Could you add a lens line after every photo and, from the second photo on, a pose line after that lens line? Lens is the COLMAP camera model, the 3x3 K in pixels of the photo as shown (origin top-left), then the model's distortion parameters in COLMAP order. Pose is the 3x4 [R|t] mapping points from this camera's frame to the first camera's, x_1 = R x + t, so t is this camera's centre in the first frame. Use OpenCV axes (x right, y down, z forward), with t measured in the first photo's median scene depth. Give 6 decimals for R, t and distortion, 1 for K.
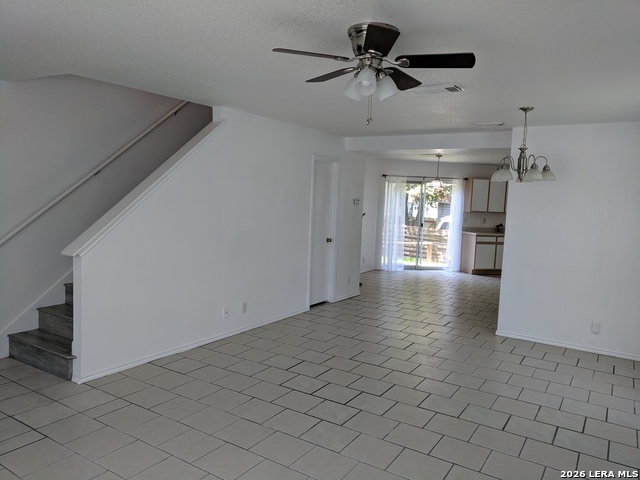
lens RADIAL K [[477.4, 0, 314.6], [0, 477.4, 243.0], [0, 0, 1]] dist [0.021355, -0.001243]
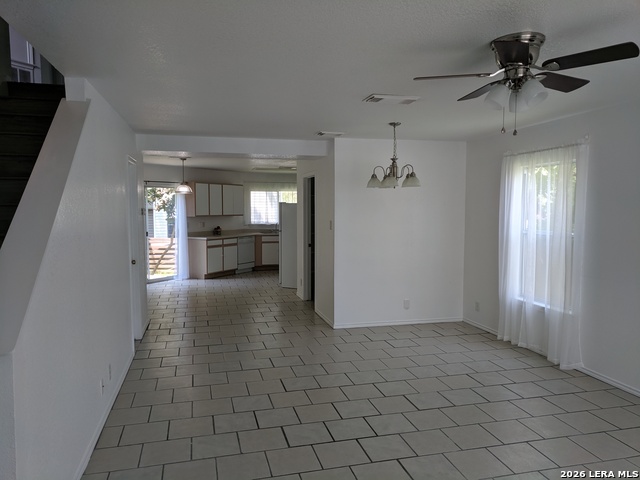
lens RADIAL K [[477.4, 0, 316.1], [0, 477.4, 237.6], [0, 0, 1]] dist [0.021355, -0.001243]
pose [[0.687902, -0.088185, 0.720426, -0.436058], [0.098946, 0.994719, 0.027281, -0.049623], [-0.719027, 0.052516, 0.692995, 0.296309]]
